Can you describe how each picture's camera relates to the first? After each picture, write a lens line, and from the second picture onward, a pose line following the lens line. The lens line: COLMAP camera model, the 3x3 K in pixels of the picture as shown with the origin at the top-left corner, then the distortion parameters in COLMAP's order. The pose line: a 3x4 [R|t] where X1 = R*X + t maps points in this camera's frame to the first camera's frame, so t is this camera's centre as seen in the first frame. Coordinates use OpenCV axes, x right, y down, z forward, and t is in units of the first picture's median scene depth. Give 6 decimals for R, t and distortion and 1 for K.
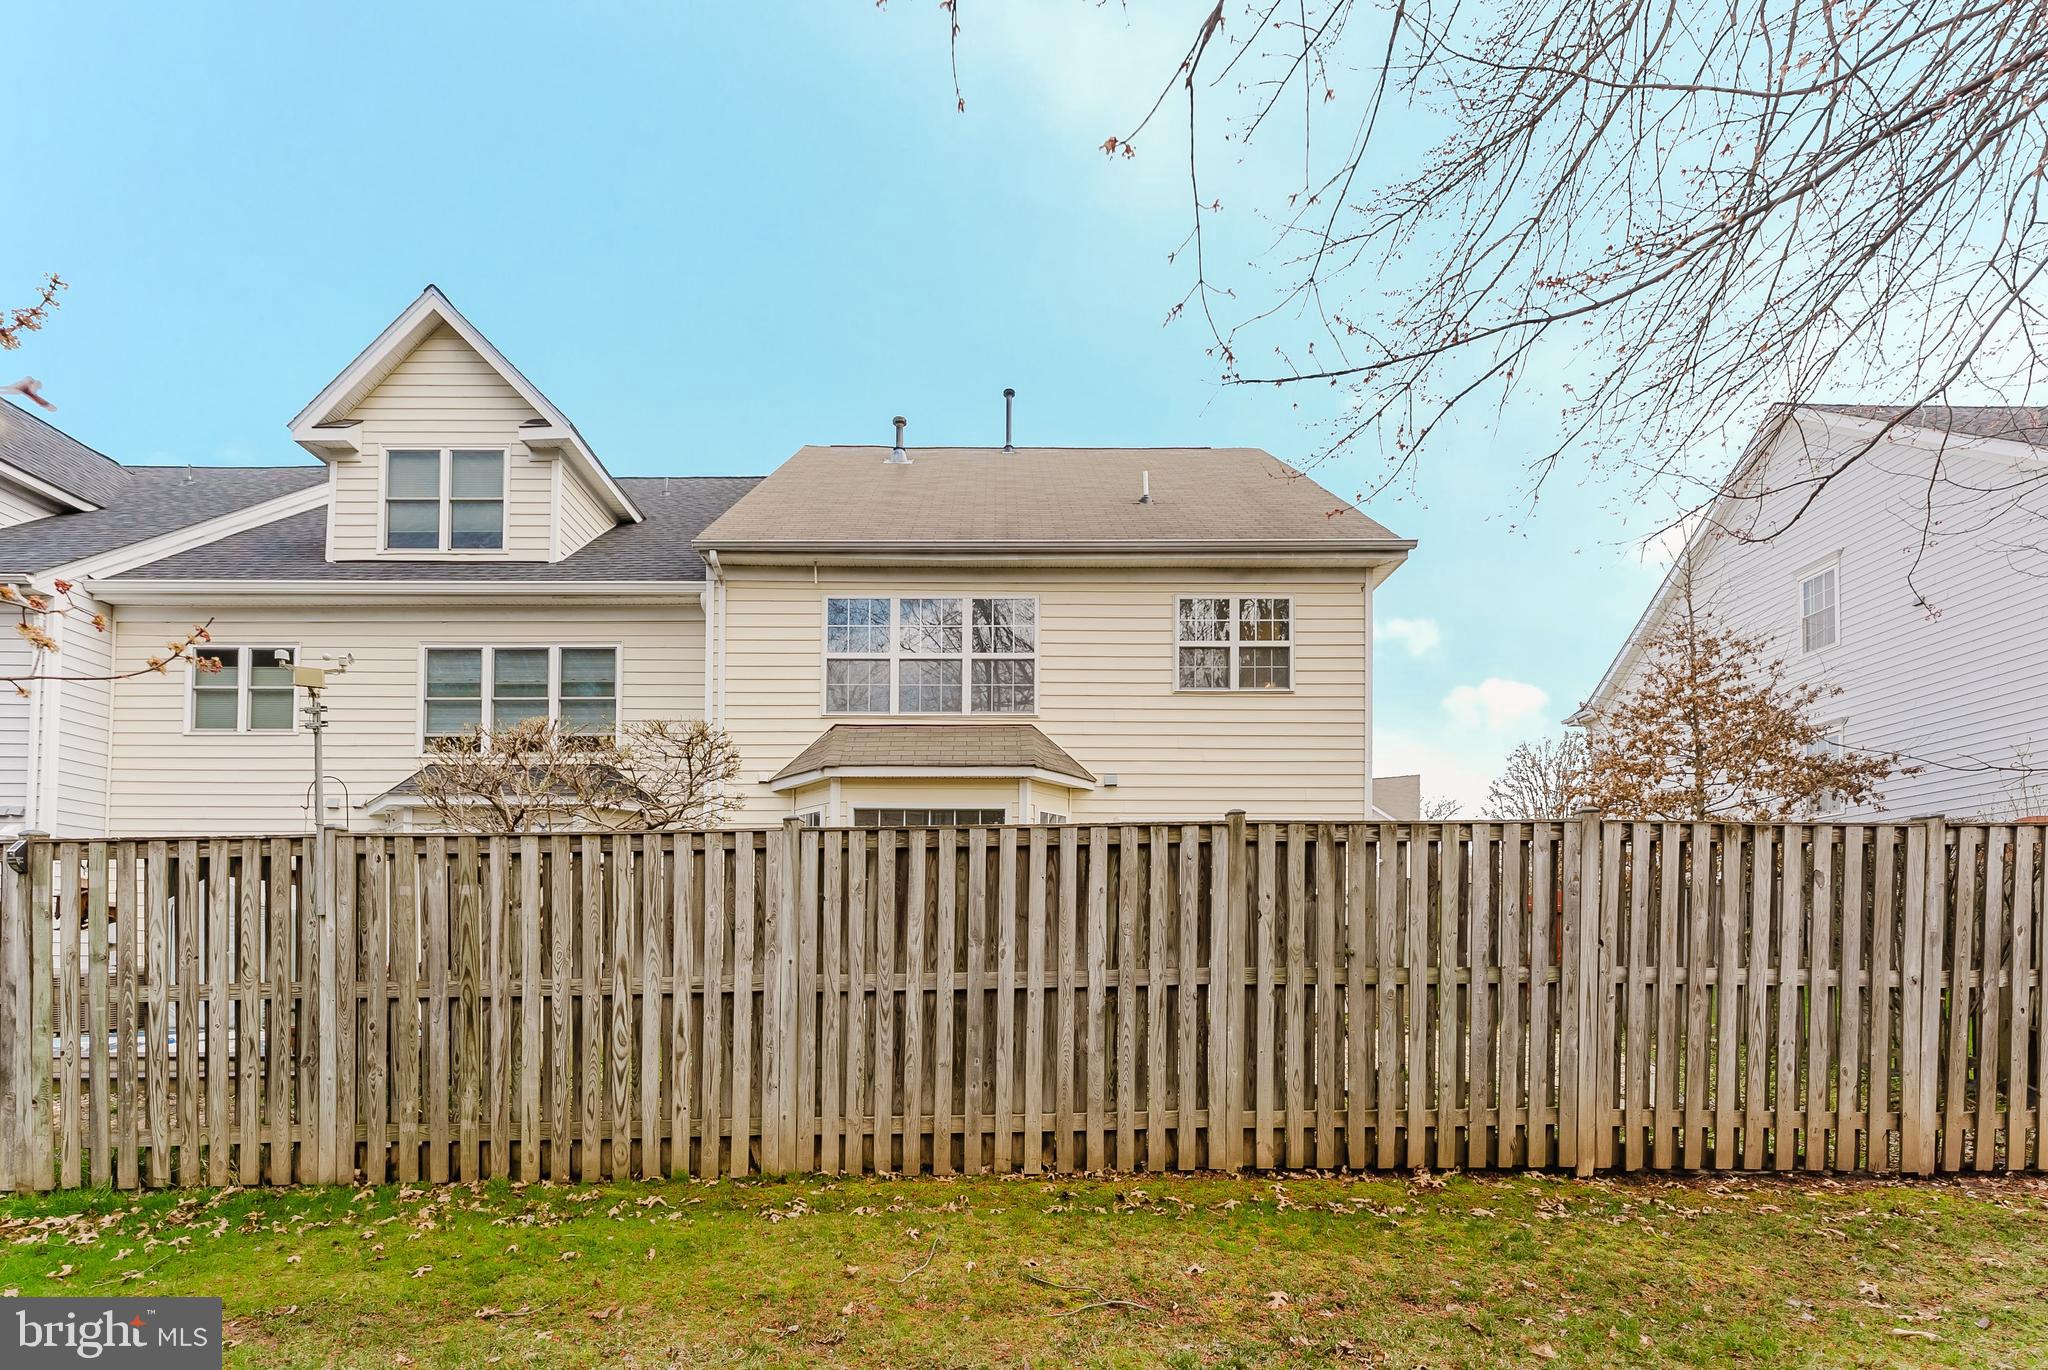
lens RADIAL K [[843.8, 0, 1025.8], [0, 843.8, 936.6], [0, 0, 1]] dist [0.000291, 0.000408]
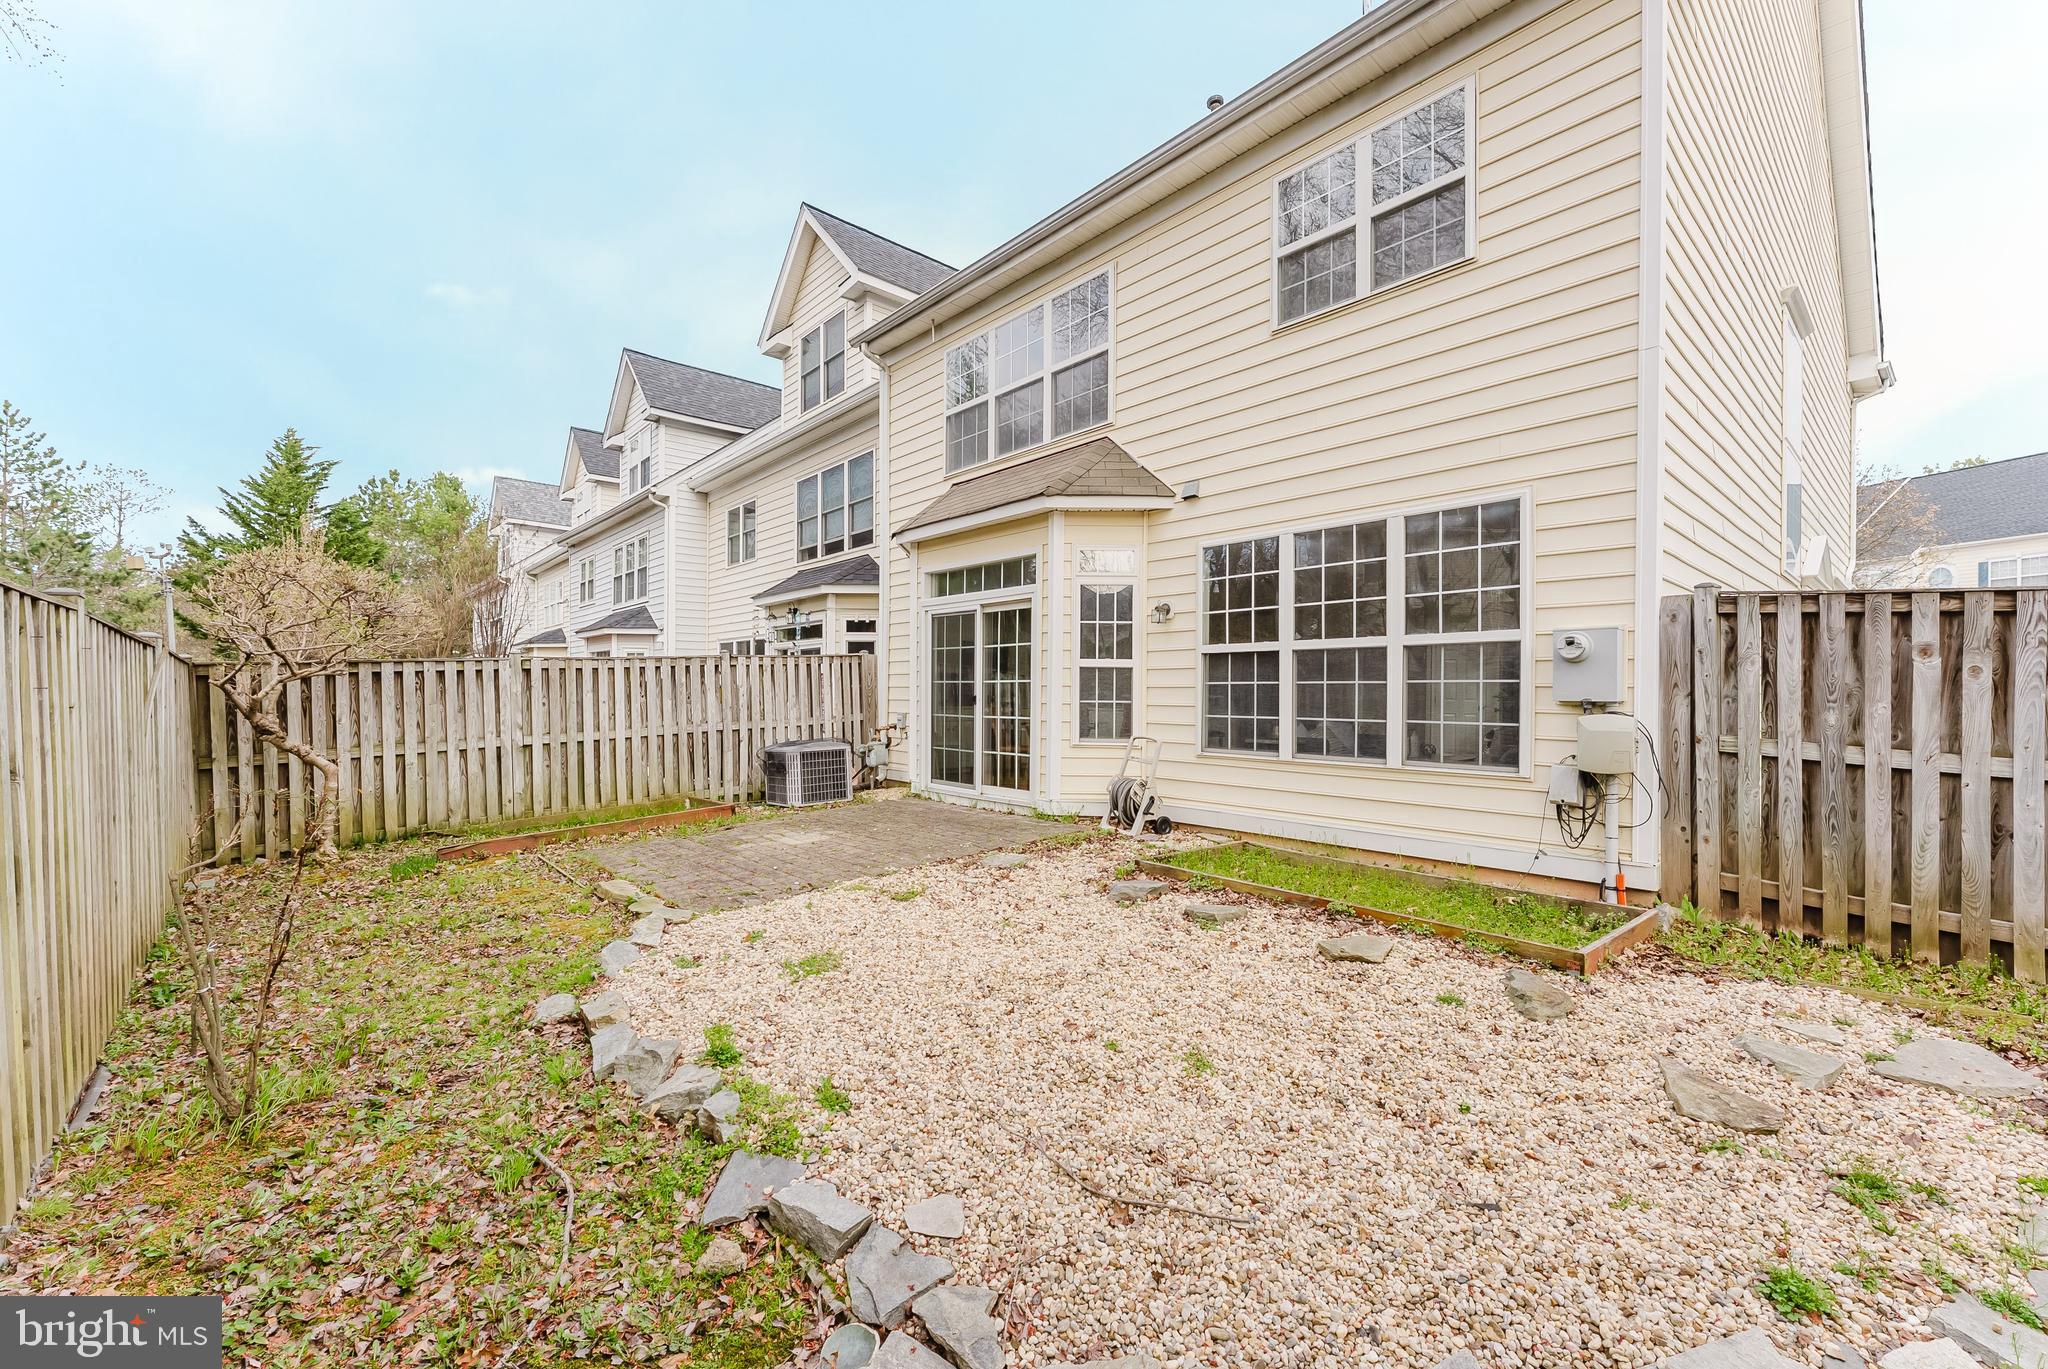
lens RADIAL K [[828.8, 0, 1052.7], [0, 828.8, 690.7], [0, 0, 1]] dist [-0.000127, -0.000058]
pose [[0.665814, -0.000548, -0.746118, 0.531454], [0.000504, 1.000000, -0.000285, -0.020470], [0.746118, -0.000186, 0.665814, 0.461980]]
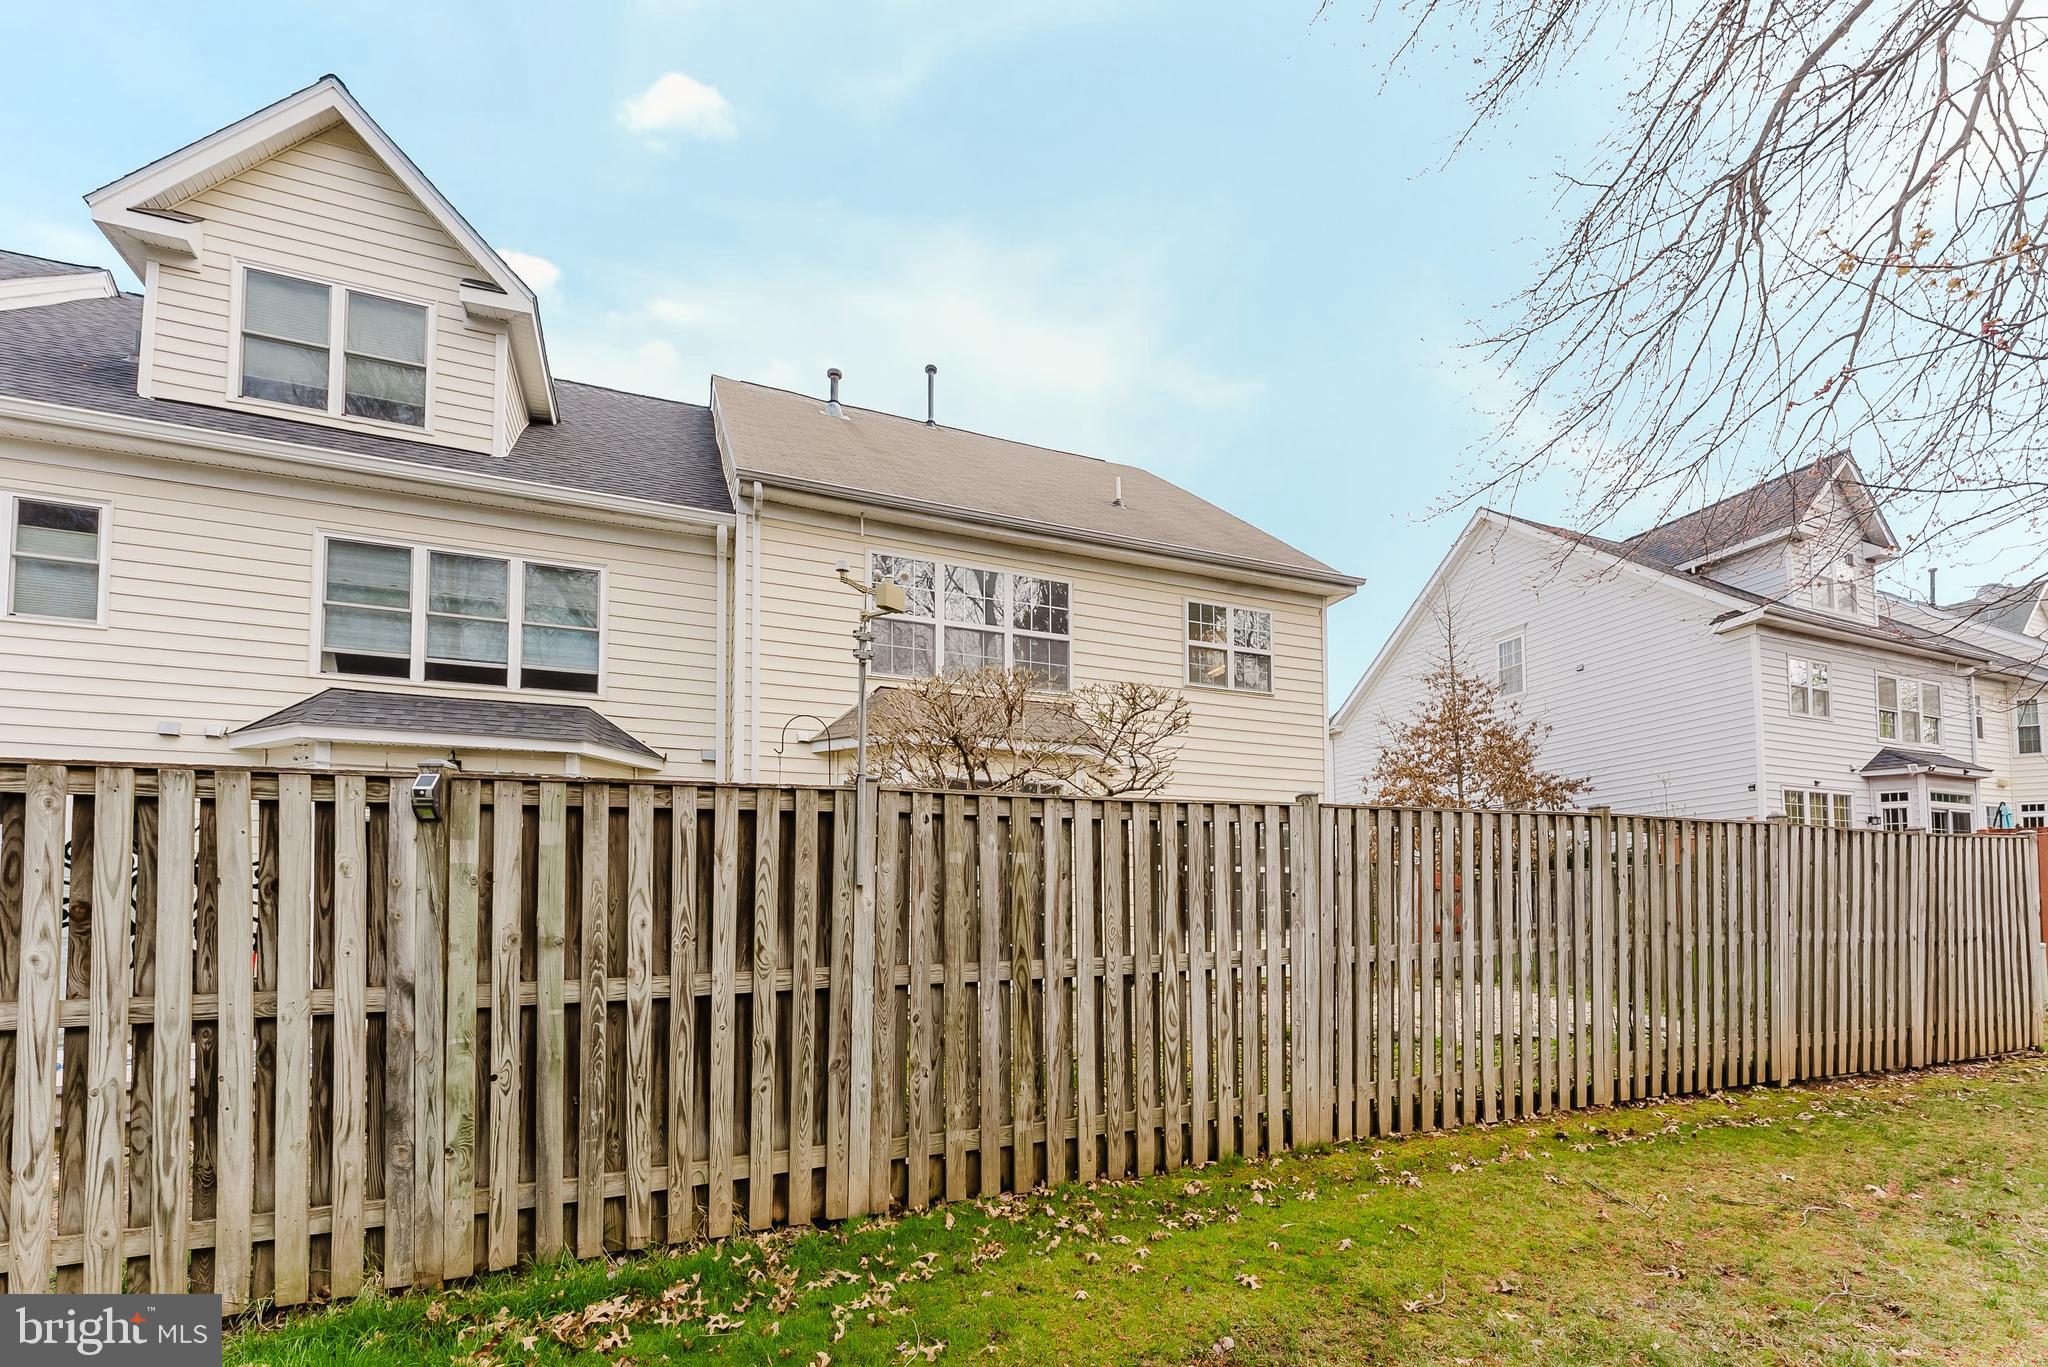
lens RADIAL K [[823.9, 0, 1019.2], [0, 823.9, 894.8], [0, 0, 1]] dist [0.001280, 0.000278]
pose [[0.935893, 0.004523, 0.352255, -0.400075], [0.001658, 0.999850, -0.017243, -0.000911], [-0.352281, 0.016722, 0.935745, 0.081214]]
